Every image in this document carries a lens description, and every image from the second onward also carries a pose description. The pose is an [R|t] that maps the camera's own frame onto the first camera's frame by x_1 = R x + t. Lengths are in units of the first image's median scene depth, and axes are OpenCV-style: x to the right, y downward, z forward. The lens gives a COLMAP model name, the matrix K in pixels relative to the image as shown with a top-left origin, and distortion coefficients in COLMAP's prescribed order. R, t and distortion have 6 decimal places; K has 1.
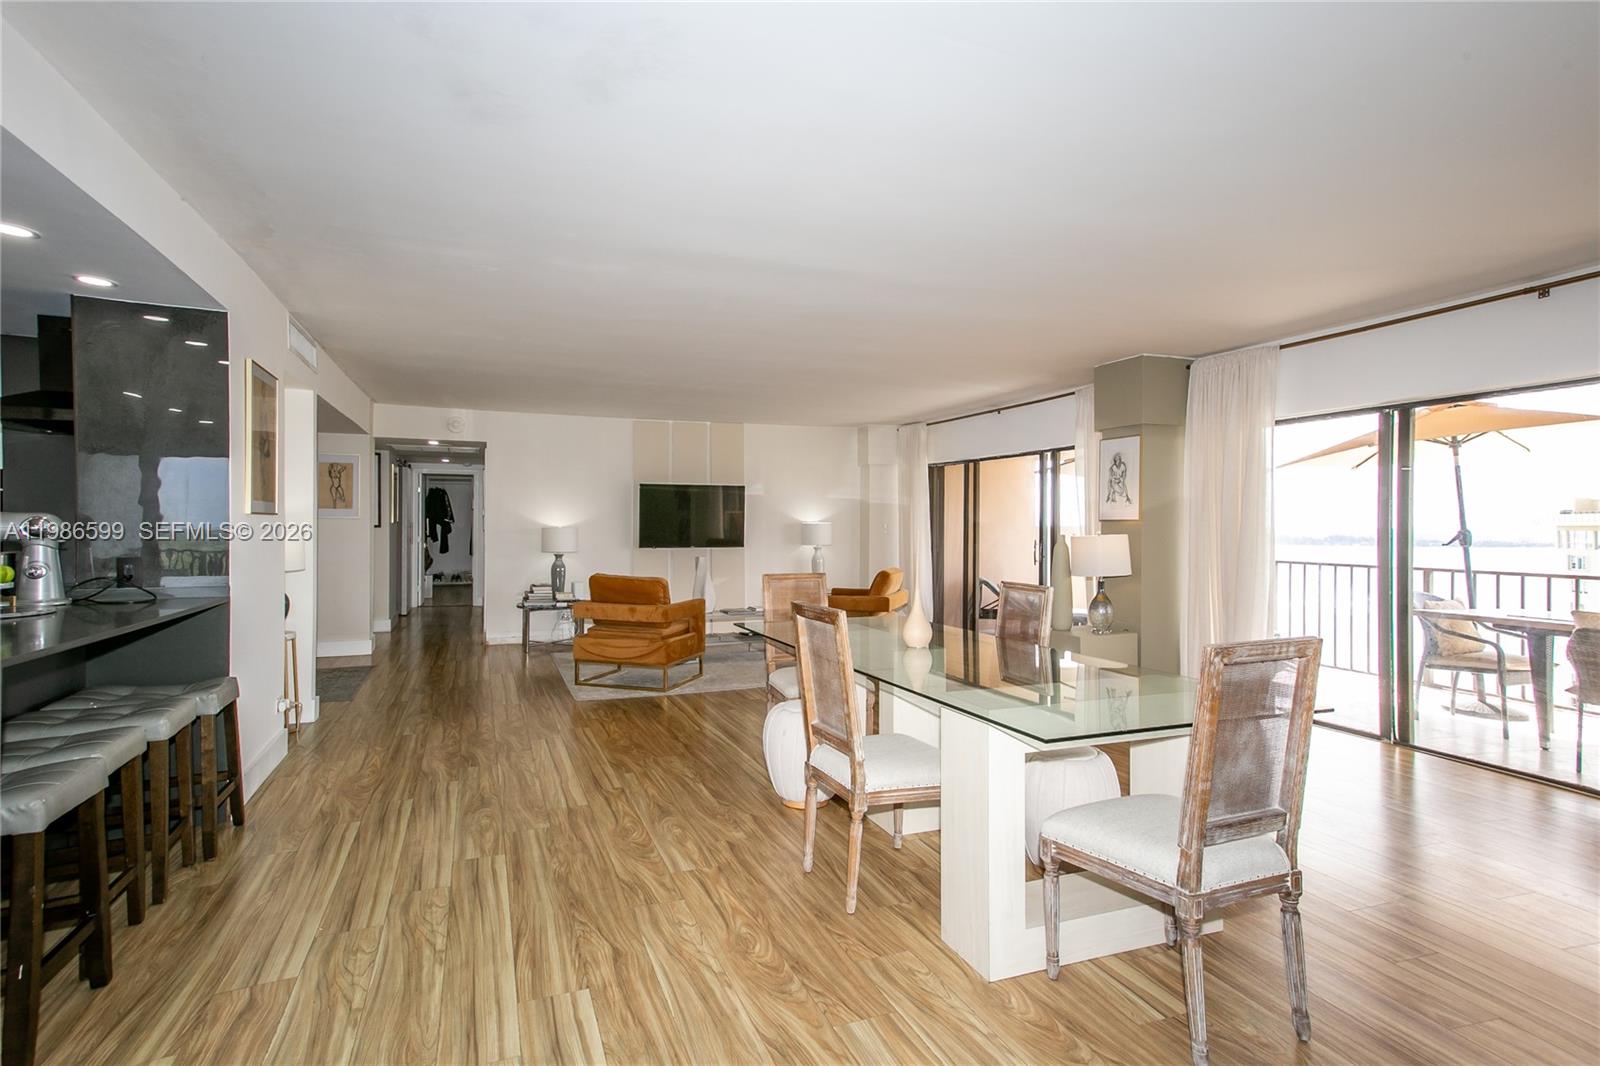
lens RADIAL K [[822.0, 0, 800.0], [0, 822.0, 533.0], [0, 0, 1]] dist [-0.044256, 0.000127]
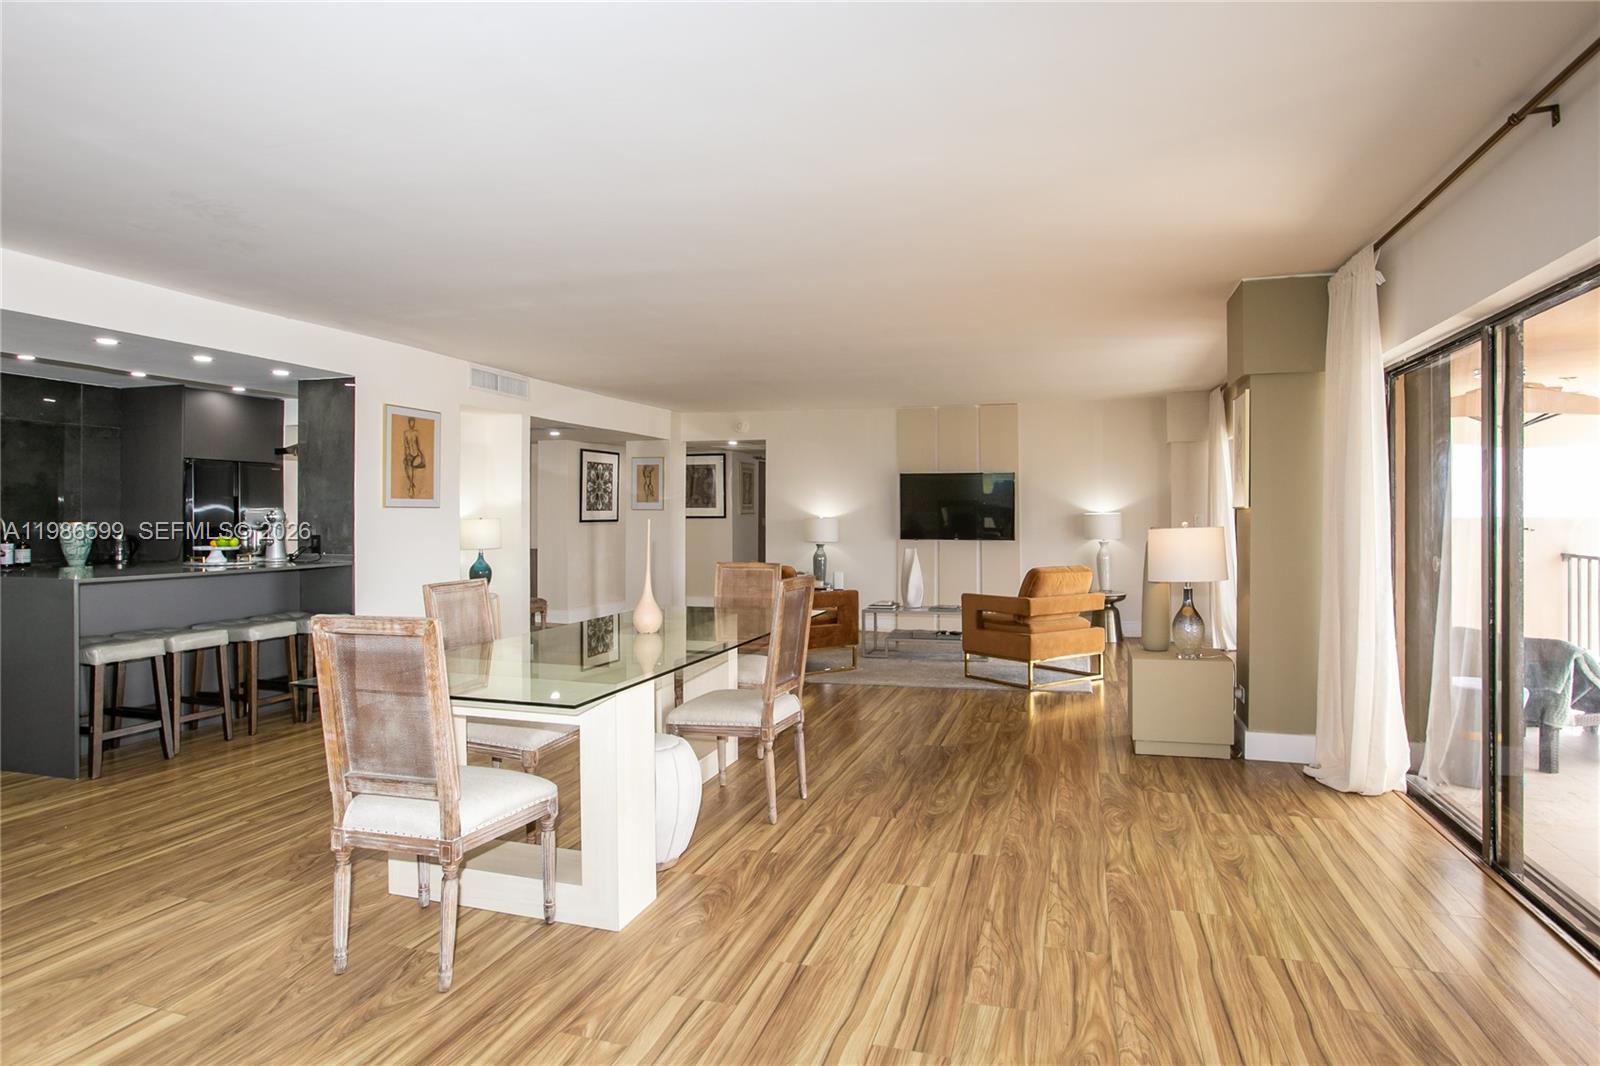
lens RADIAL K [[879.5, 0, 800.0], [0, 879.5, 533.0], [0, 0, 1]] dist [-0.069147, 0.000505]
pose [[0.782199, 0.011744, -0.622918, 0.481147], [-0.007443, 0.999927, 0.009506, 0.001545], [0.622984, -0.002800, 0.782229, 0.129958]]
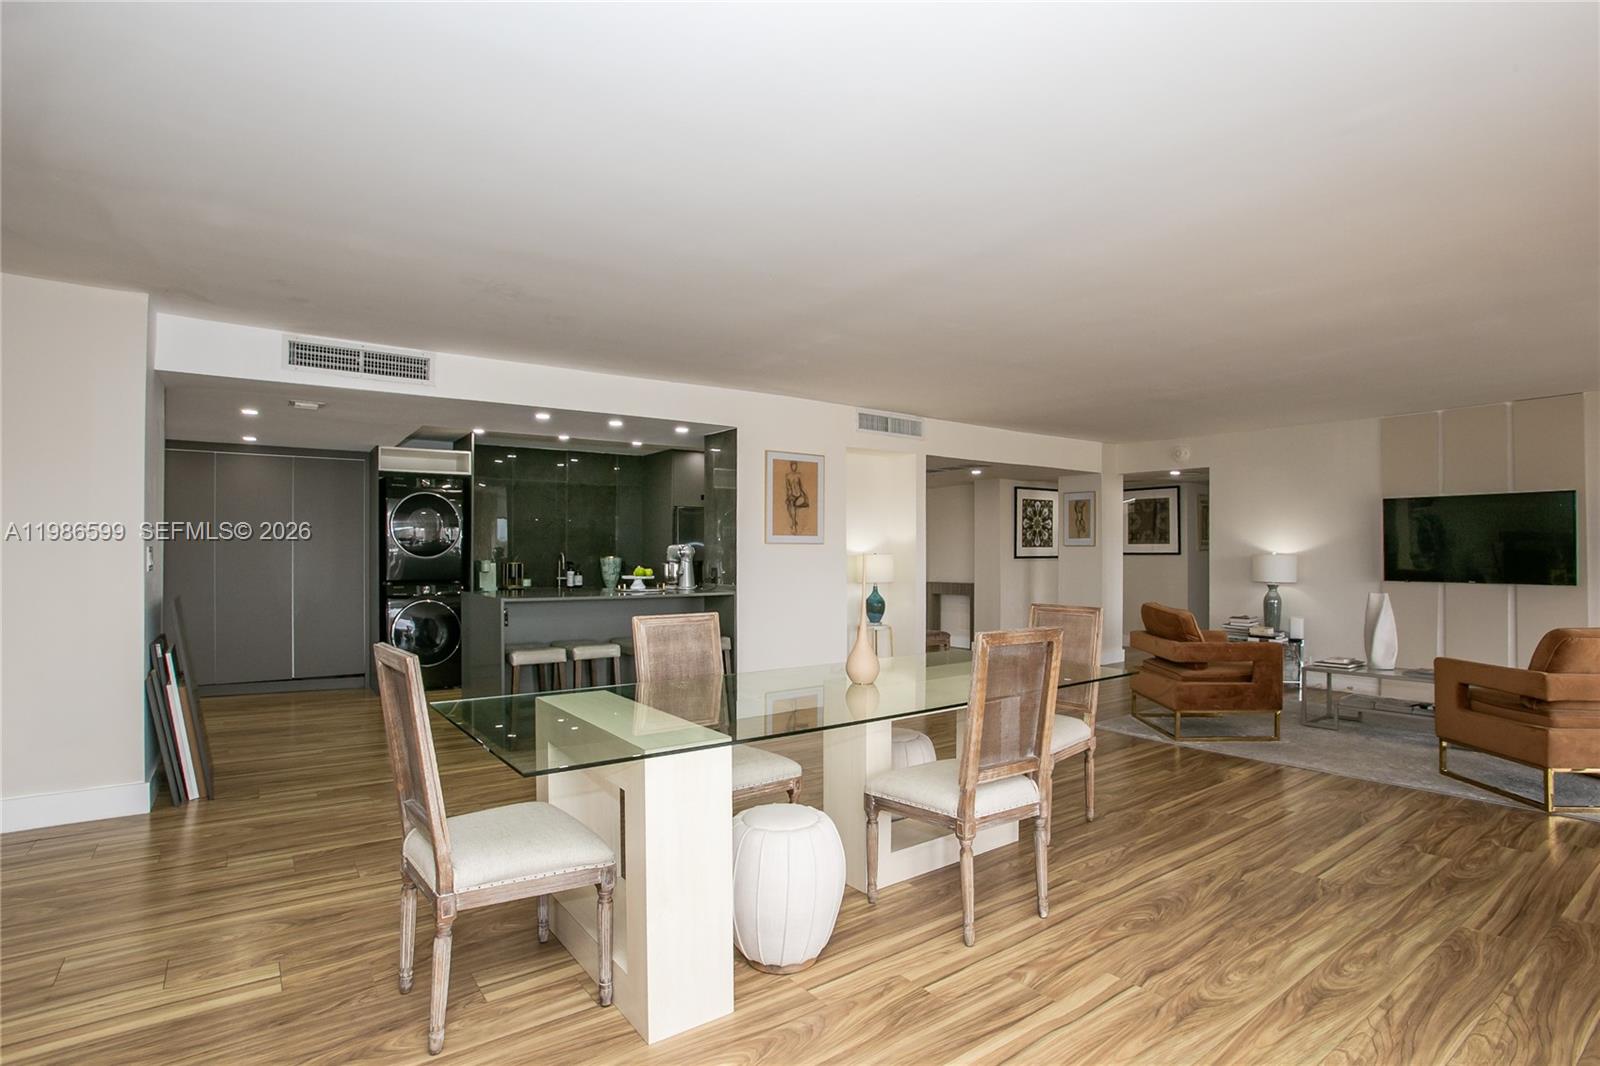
lens RADIAL K [[777.0, 0, 799.3], [0, 777.0, 558.8], [0, 0, 1]] dist [-0.076968, 0.032287]
pose [[0.256898, 0.005364, -0.966424, 0.464032], [-0.011511, 0.999931, 0.002490, 0.001946], [0.966370, 0.010485, 0.256942, 0.358726]]
